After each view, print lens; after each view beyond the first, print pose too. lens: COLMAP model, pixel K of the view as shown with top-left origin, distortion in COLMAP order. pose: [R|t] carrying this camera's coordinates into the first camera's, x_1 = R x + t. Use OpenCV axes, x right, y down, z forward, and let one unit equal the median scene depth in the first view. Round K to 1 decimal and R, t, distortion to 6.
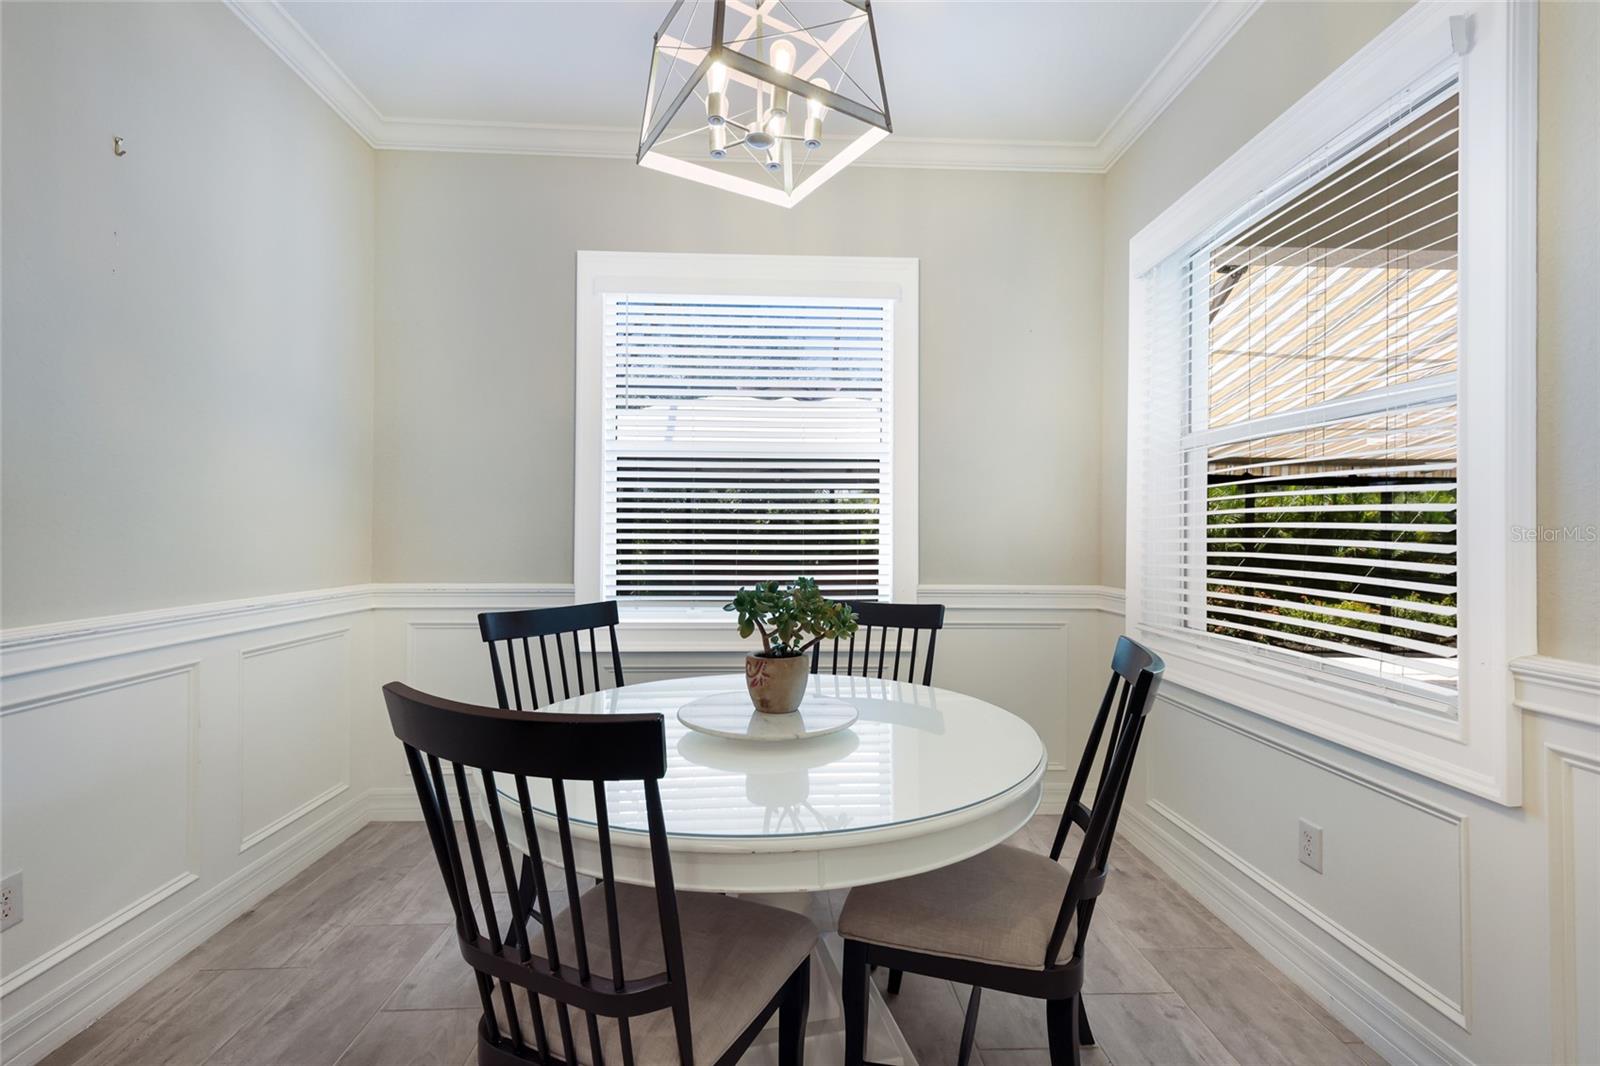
lens RADIAL K [[702.6, 0, 795.4], [0, 702.6, 526.0], [0, 0, 1]] dist [0.006986, -0.000194]
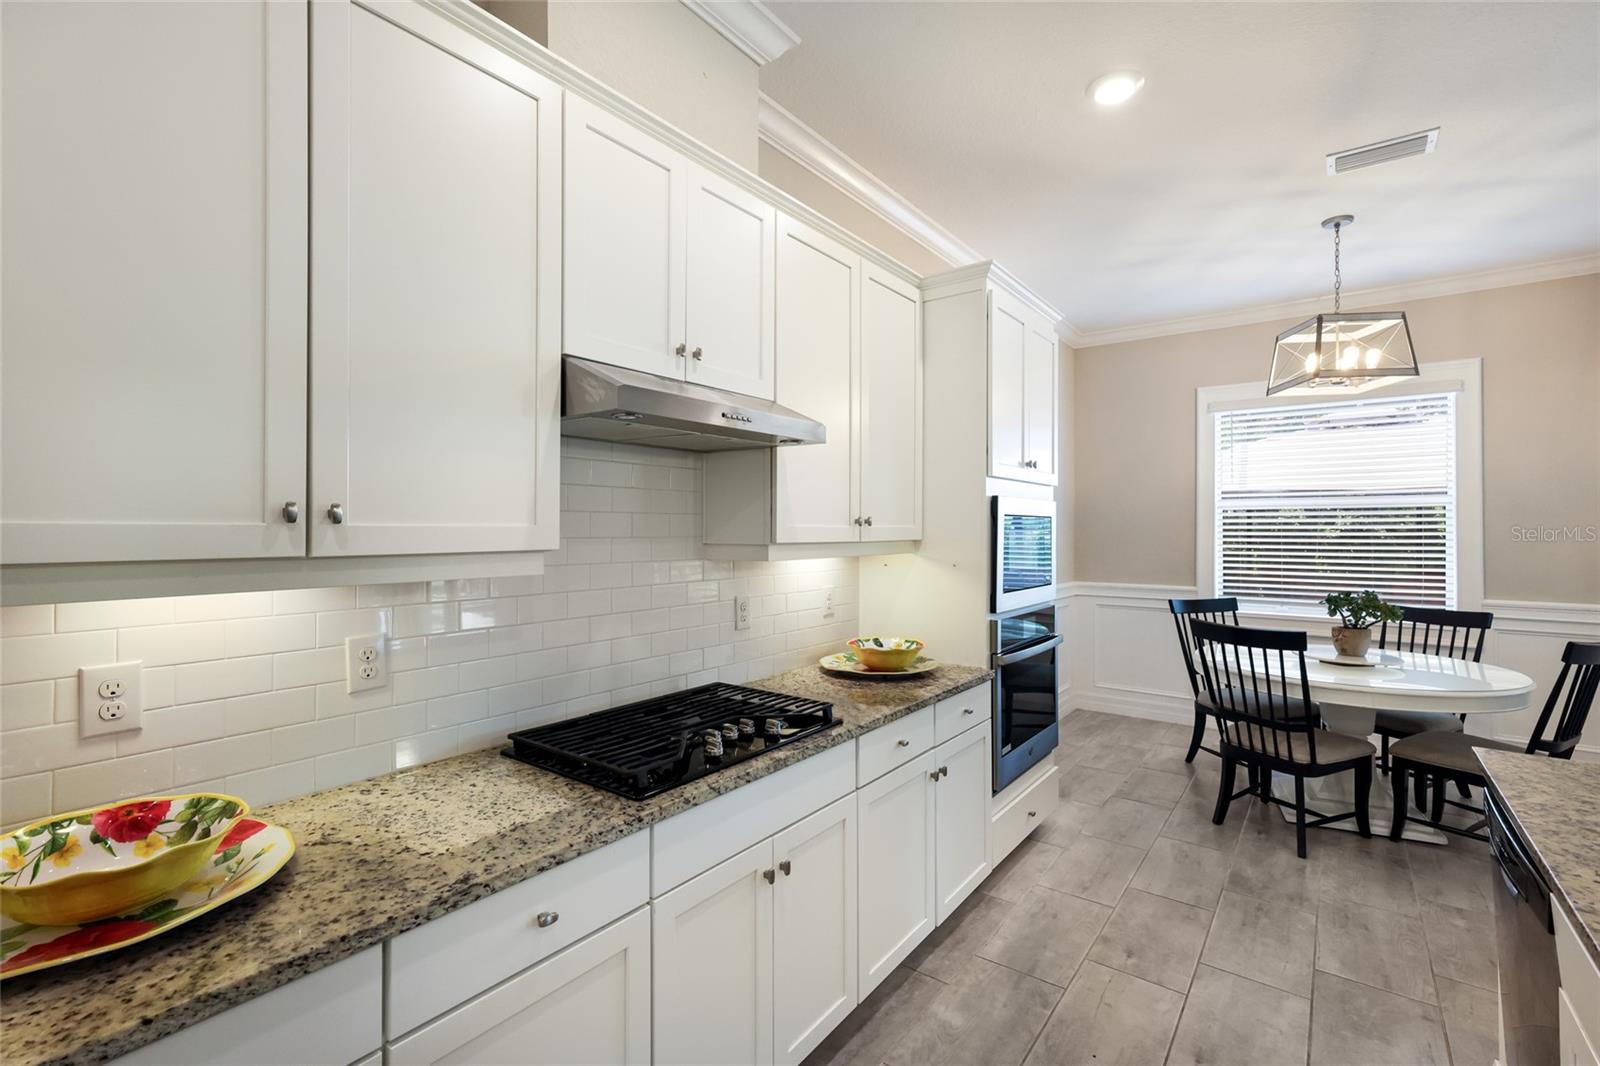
lens RADIAL K [[702.6, 0, 794.6], [0, 702.6, 527.0], [0, 0, 1]] dist [0.006986, -0.000194]
pose [[0.770458, -0.010673, -0.637401, 0.036806], [0.013364, 0.999911, -0.000589, -0.124192], [0.637351, -0.008065, 0.770532, -1.549697]]
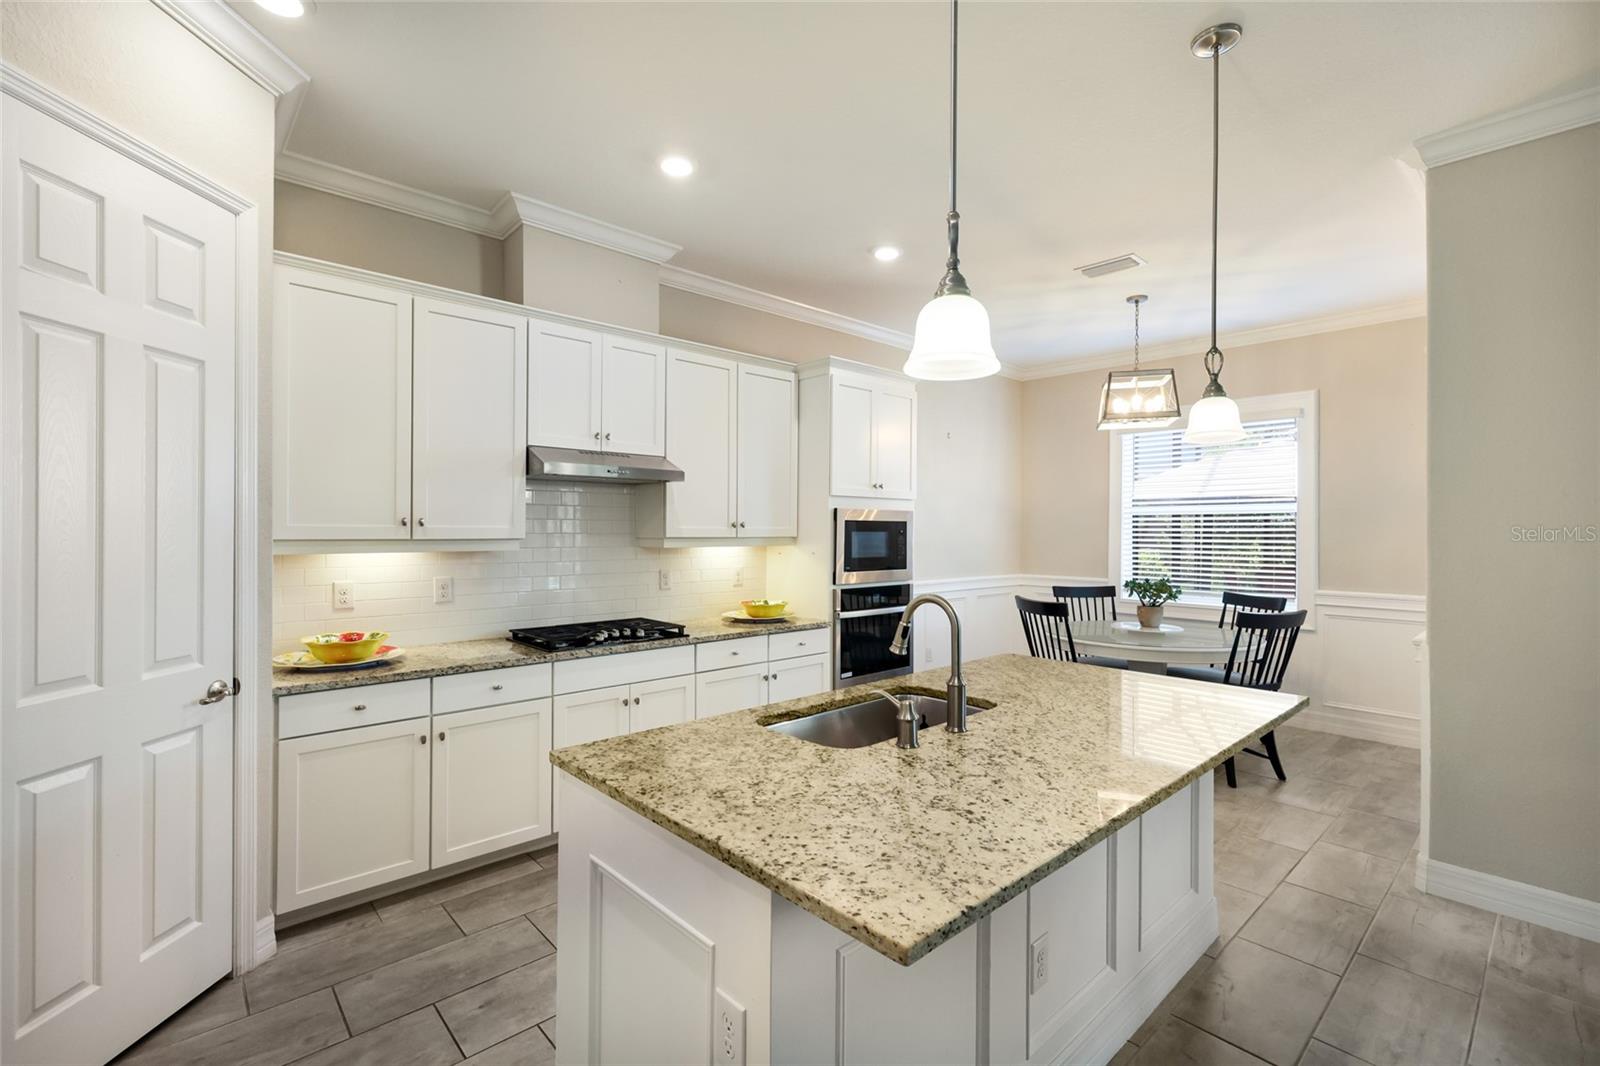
lens RADIAL K [[702.6, 0, 794.1], [0, 702.6, 533.7], [0, 0, 1]] dist [0.006986, -0.000194]
pose [[0.641170, -0.001786, -0.767397, 1.129605], [0.009296, 0.999942, 0.005440, -0.116359], [0.767343, -0.010622, 0.641149, -1.704494]]
